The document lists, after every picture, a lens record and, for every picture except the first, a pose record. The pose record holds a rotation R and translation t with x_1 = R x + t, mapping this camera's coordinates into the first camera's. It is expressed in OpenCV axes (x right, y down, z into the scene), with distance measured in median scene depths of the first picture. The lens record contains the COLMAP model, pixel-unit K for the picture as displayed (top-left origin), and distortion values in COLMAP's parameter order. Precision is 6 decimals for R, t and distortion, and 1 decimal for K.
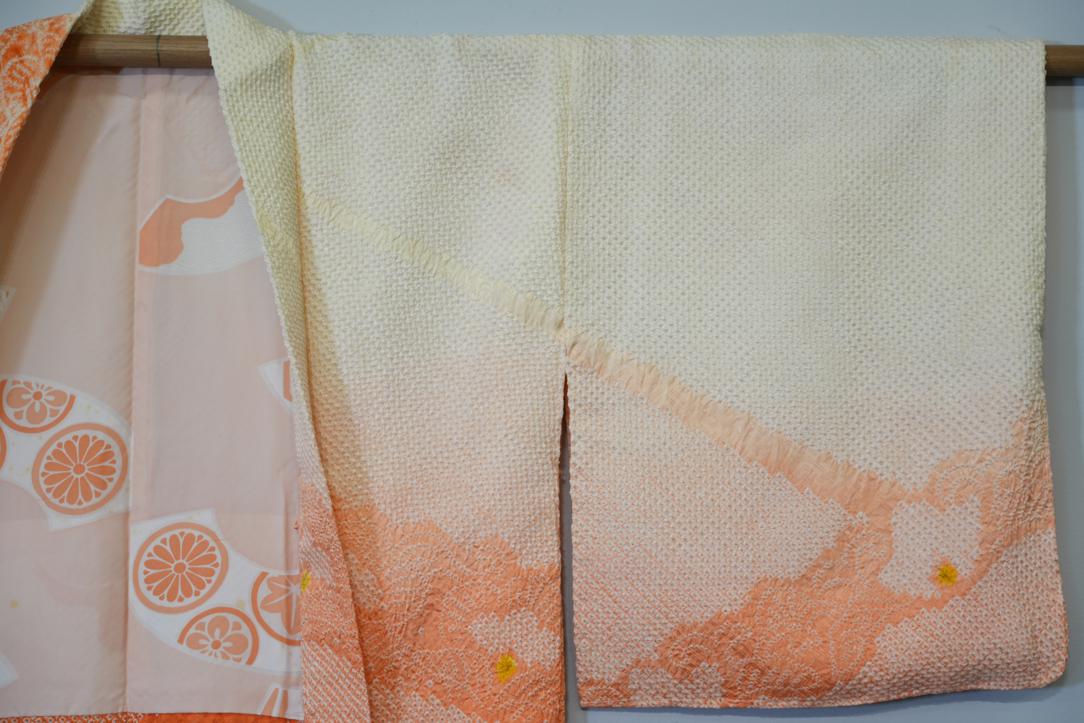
lens RADIAL K [[2193.2, 0, 594.5], [0, 2193.2, 374.4], [0, 0, 1]] dist [-0.021739, 0.000000]
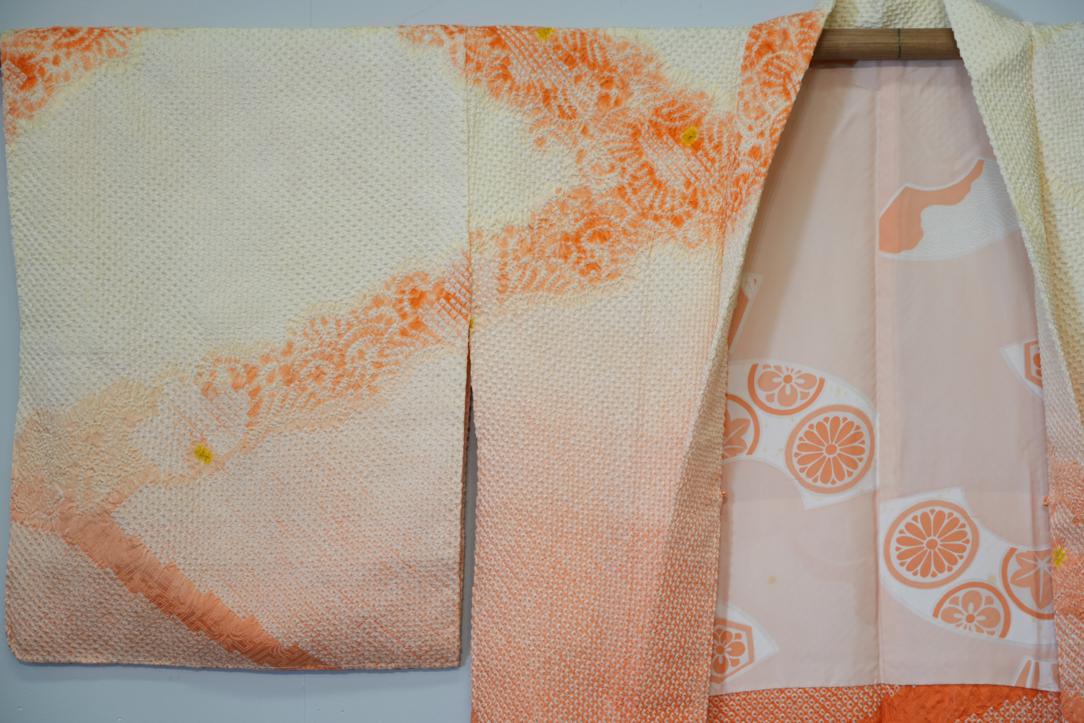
lens RADIAL K [[2193.2, 0, 573.3], [0, 2193.2, 364.8], [0, 0, 1]] dist [-0.021739, 0.000000]
pose [[0.996495, -0.010974, -0.082928, -0.270718], [0.011530, 0.999914, 0.006237, -0.004712], [0.082853, -0.007171, 0.996536, -0.043260]]
